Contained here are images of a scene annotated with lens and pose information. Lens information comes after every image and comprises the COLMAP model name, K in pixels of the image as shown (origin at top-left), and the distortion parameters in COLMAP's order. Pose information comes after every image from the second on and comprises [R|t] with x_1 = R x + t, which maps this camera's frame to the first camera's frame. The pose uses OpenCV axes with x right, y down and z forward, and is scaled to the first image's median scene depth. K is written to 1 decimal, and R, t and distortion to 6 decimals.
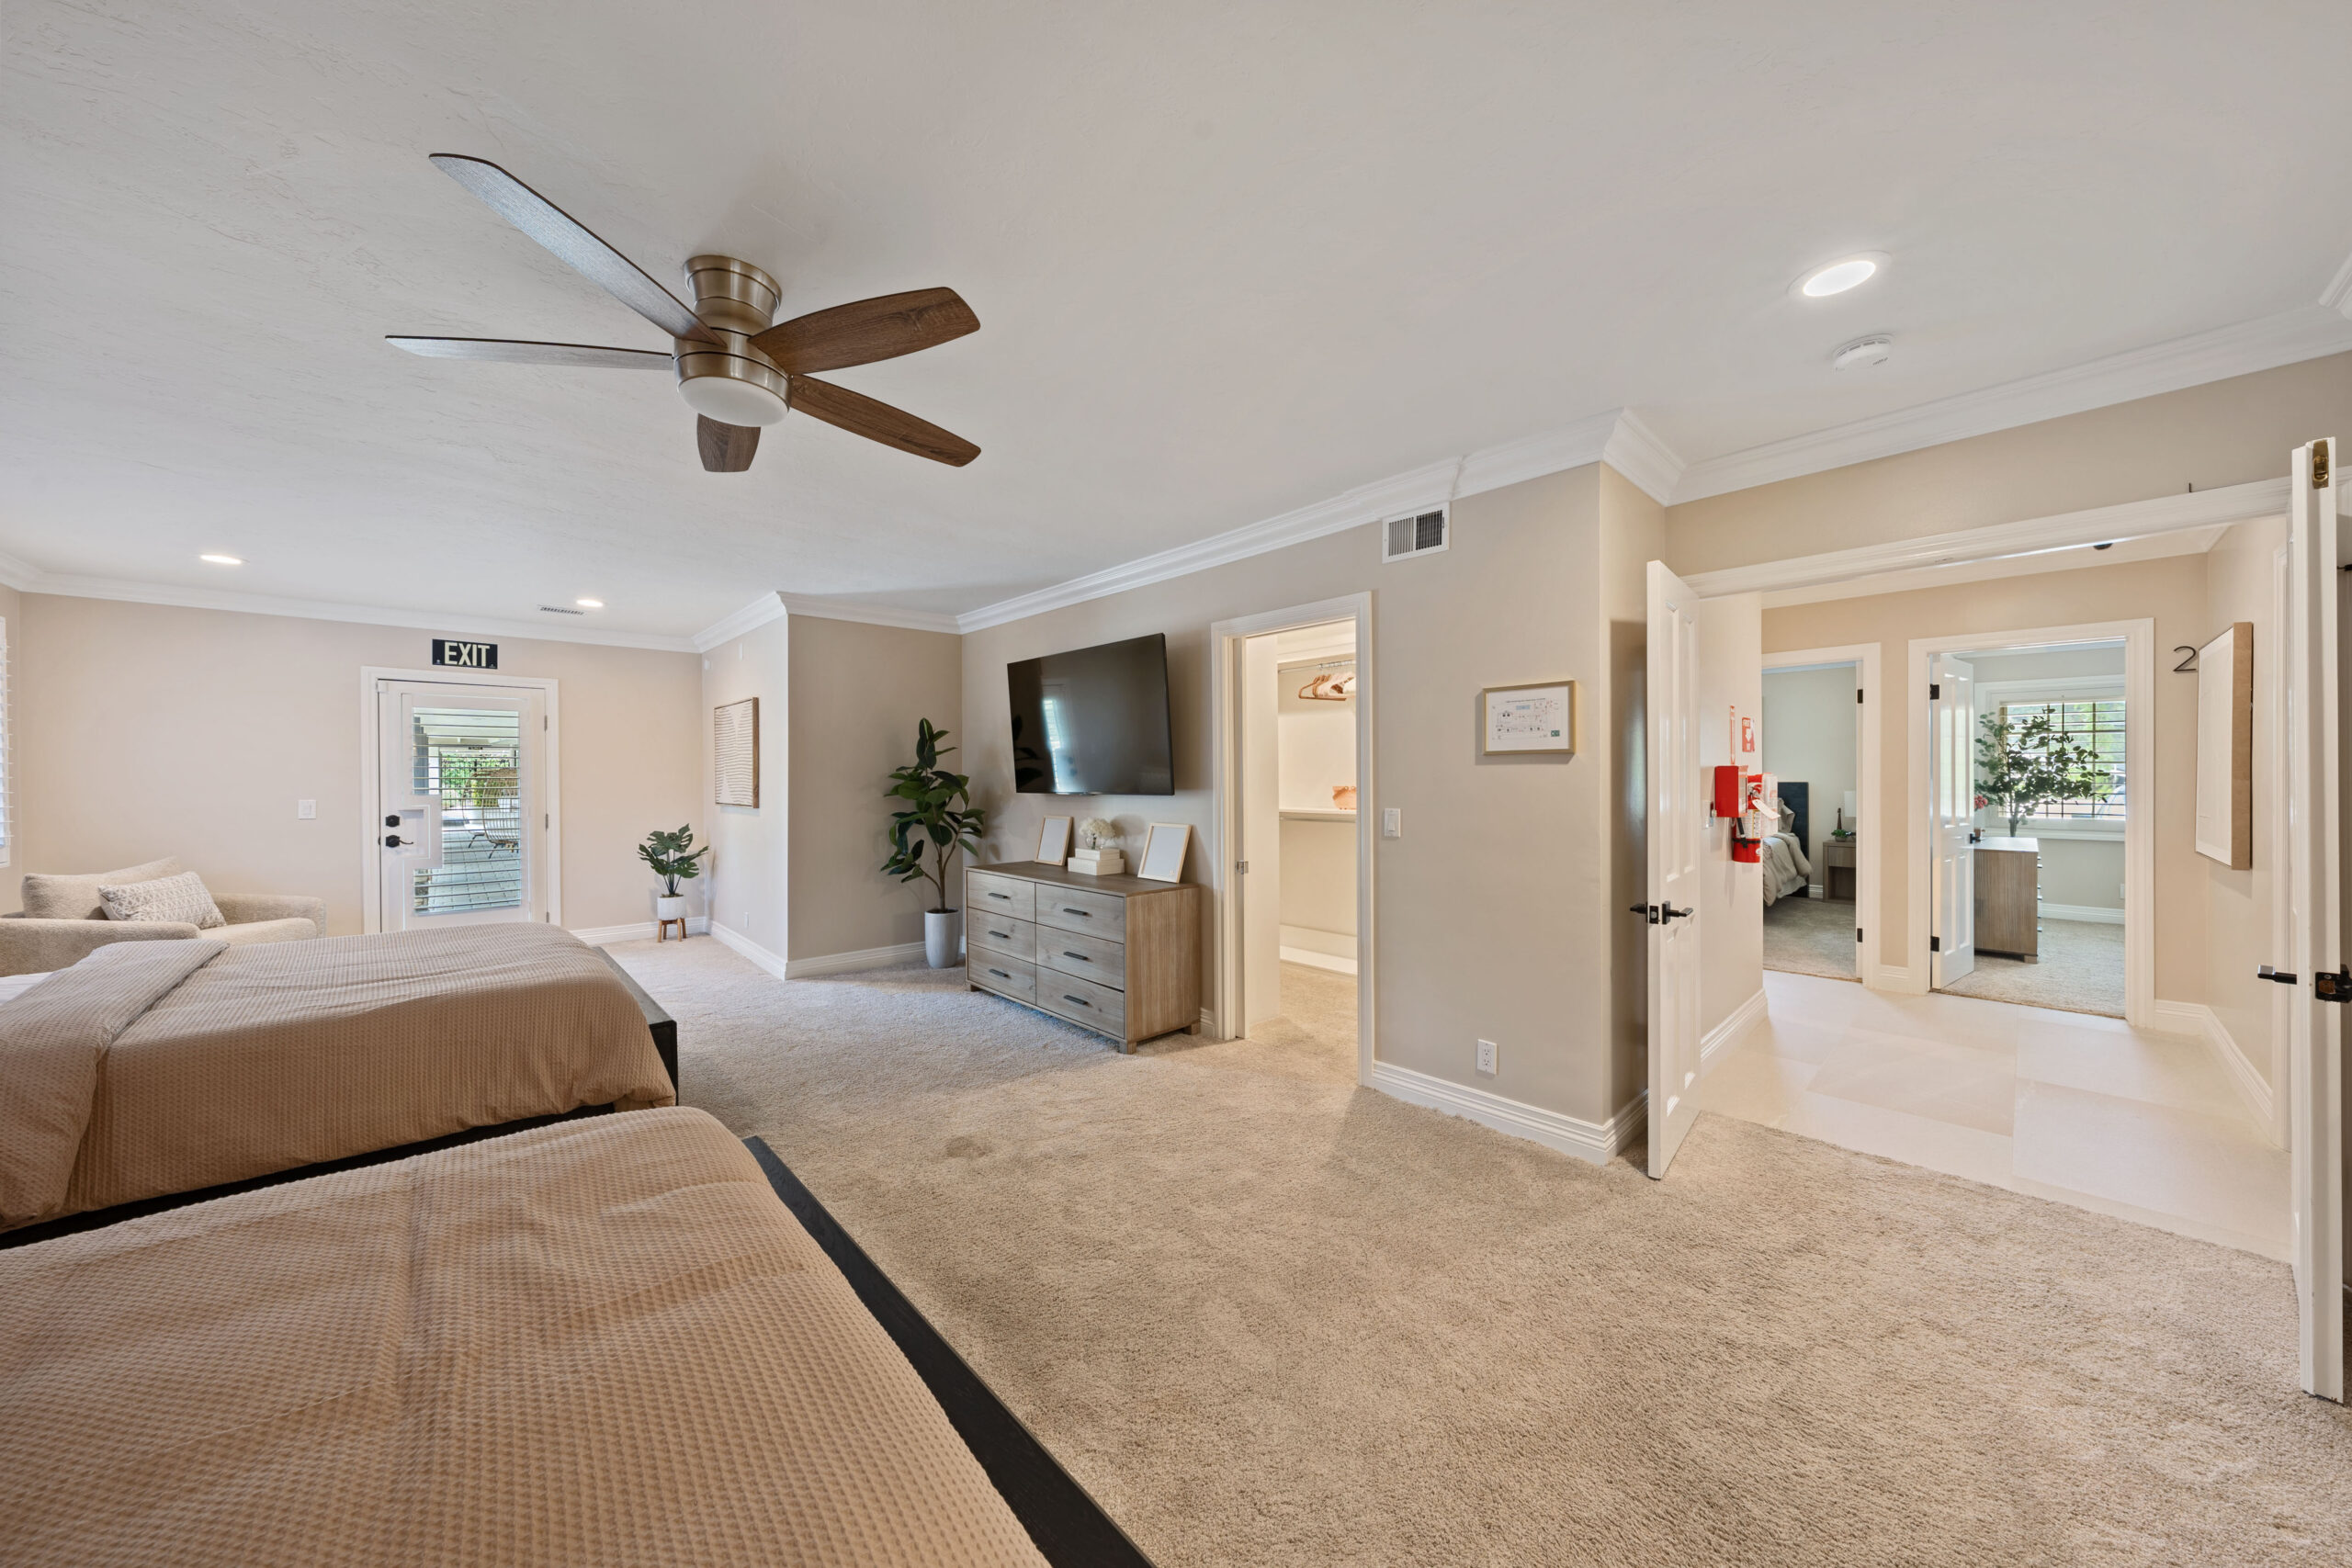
lens RADIAL K [[789.9, 0, 1175.4], [0, 789.9, 775.3], [0, 0, 1]] dist [-0.001657, -0.000084]
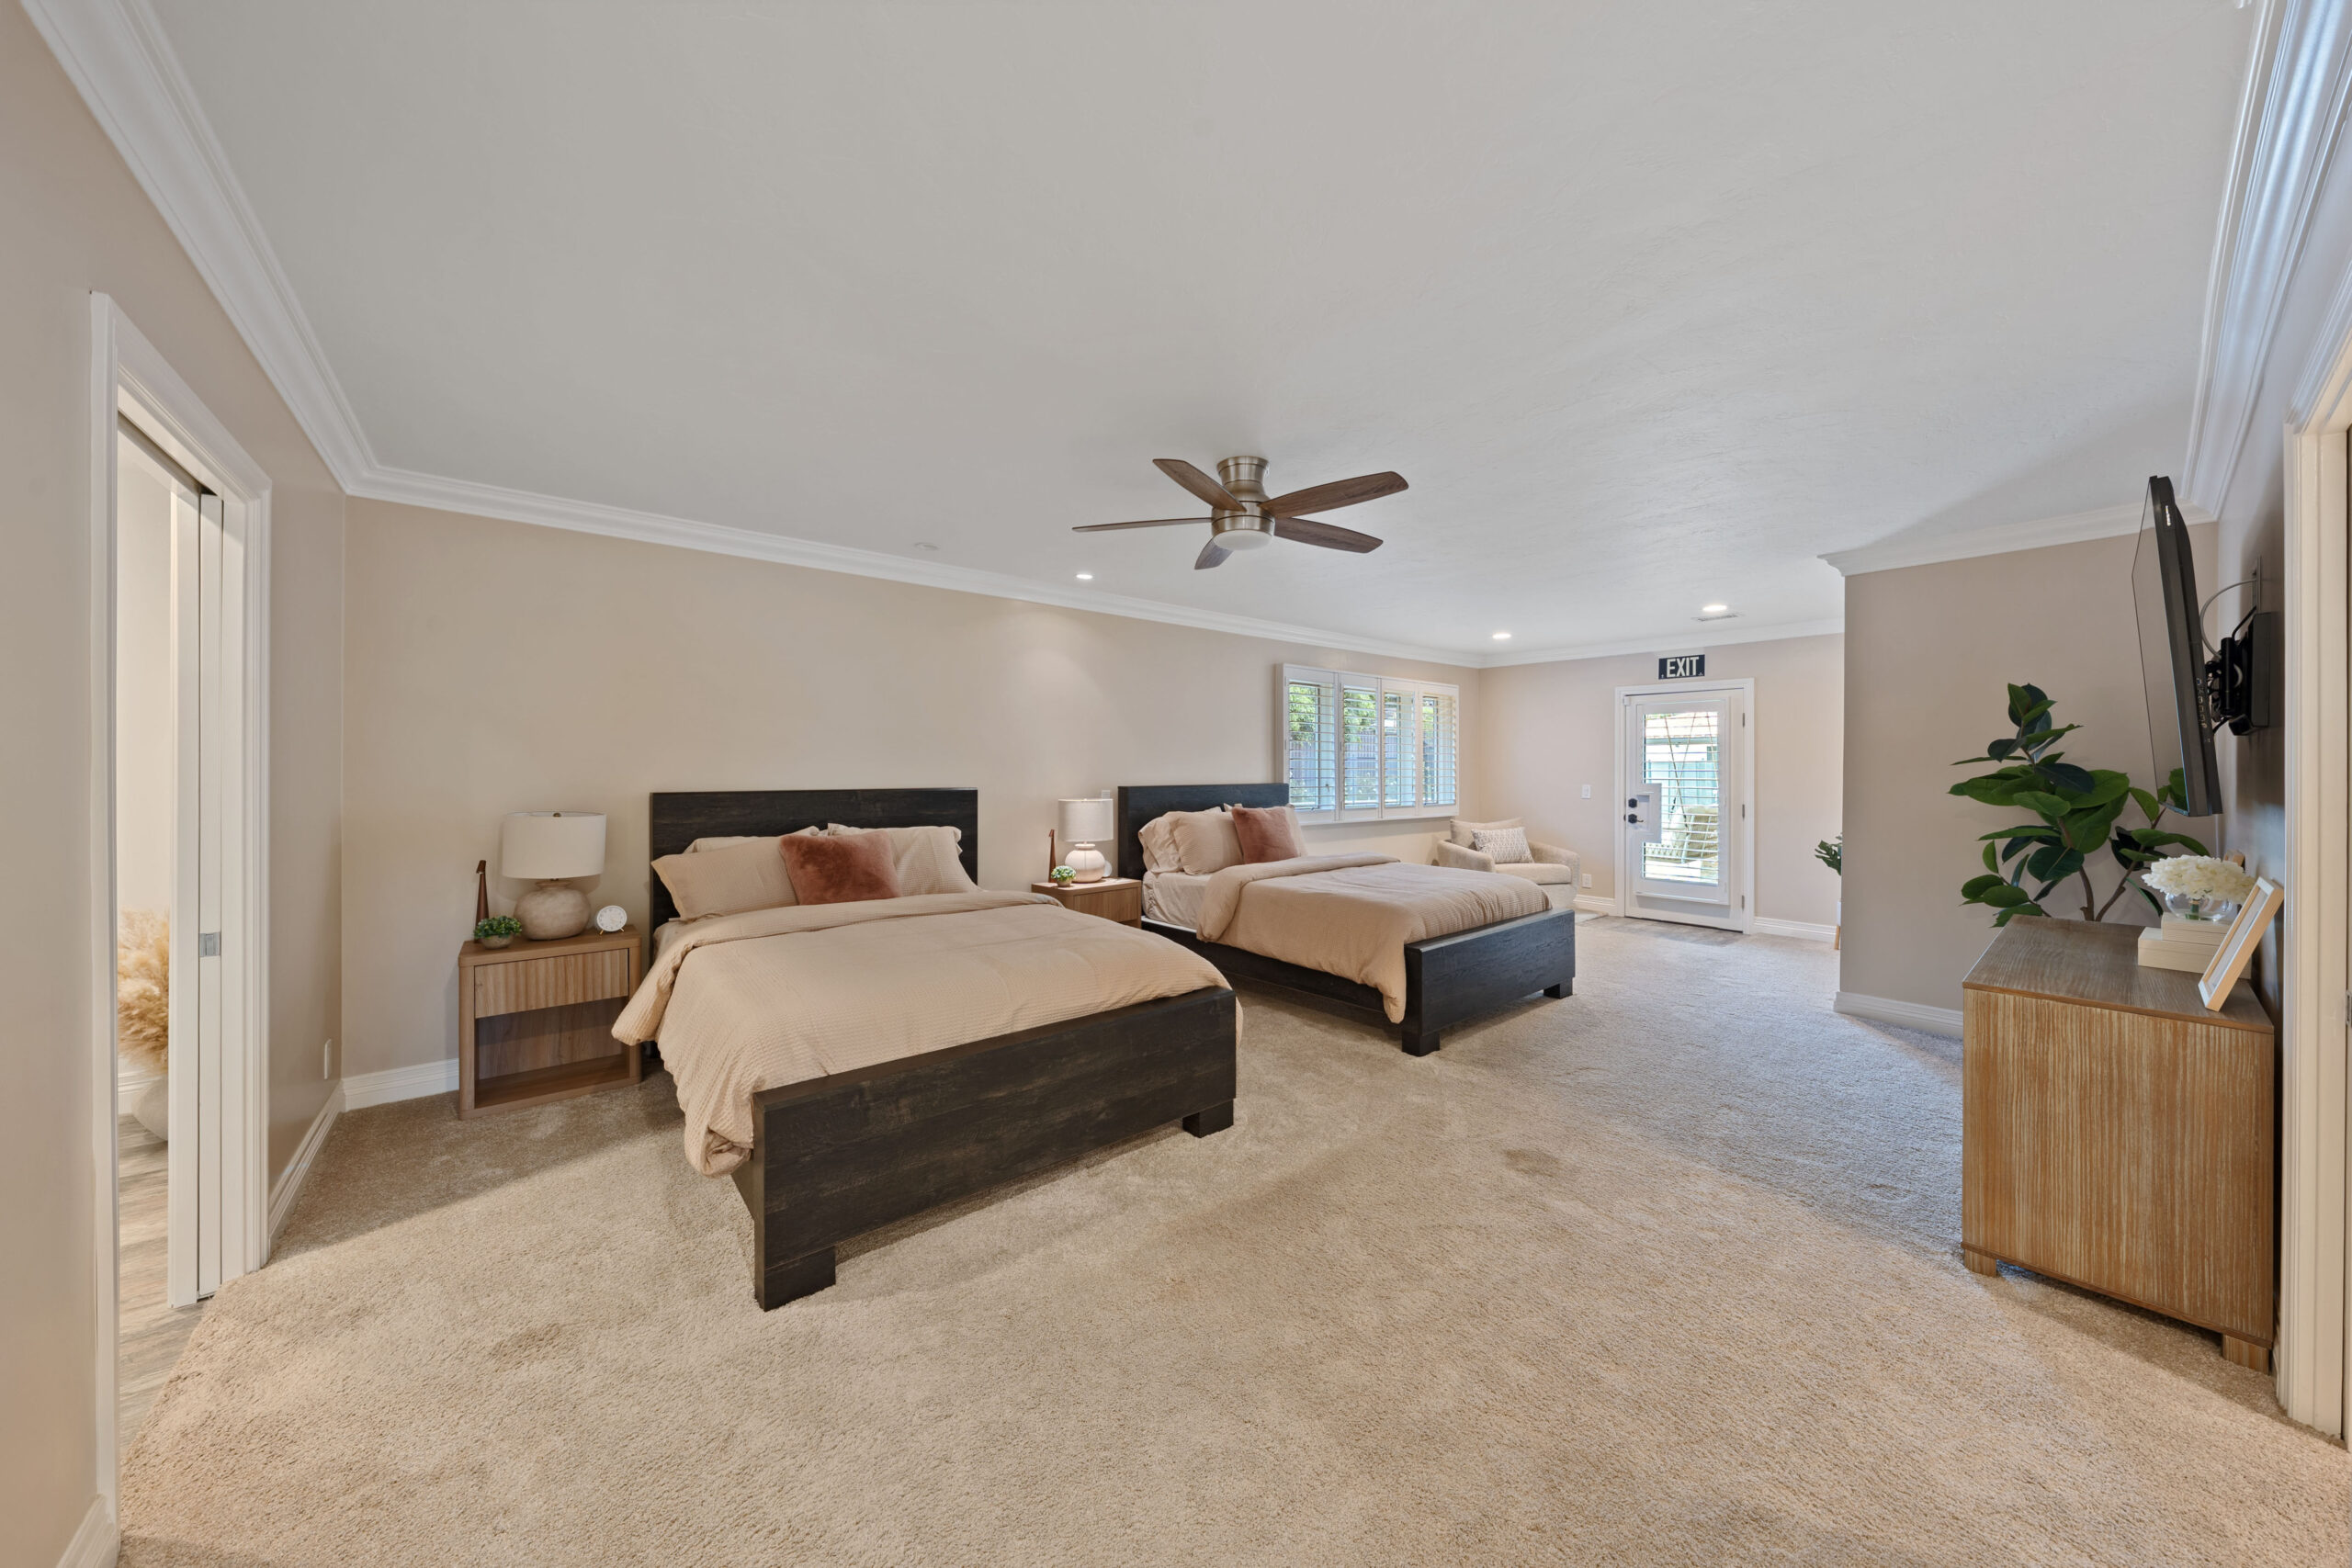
lens RADIAL K [[788.4, 0, 1171.6], [0, 788.4, 770.8], [0, 0, 1]] dist [0.000532, 0.000023]
pose [[-0.055852, 0.005047, -0.998426, 0.497793], [0.000219, 0.999987, 0.005043, -0.003506], [0.998439, 0.000063, -0.055852, 0.435391]]
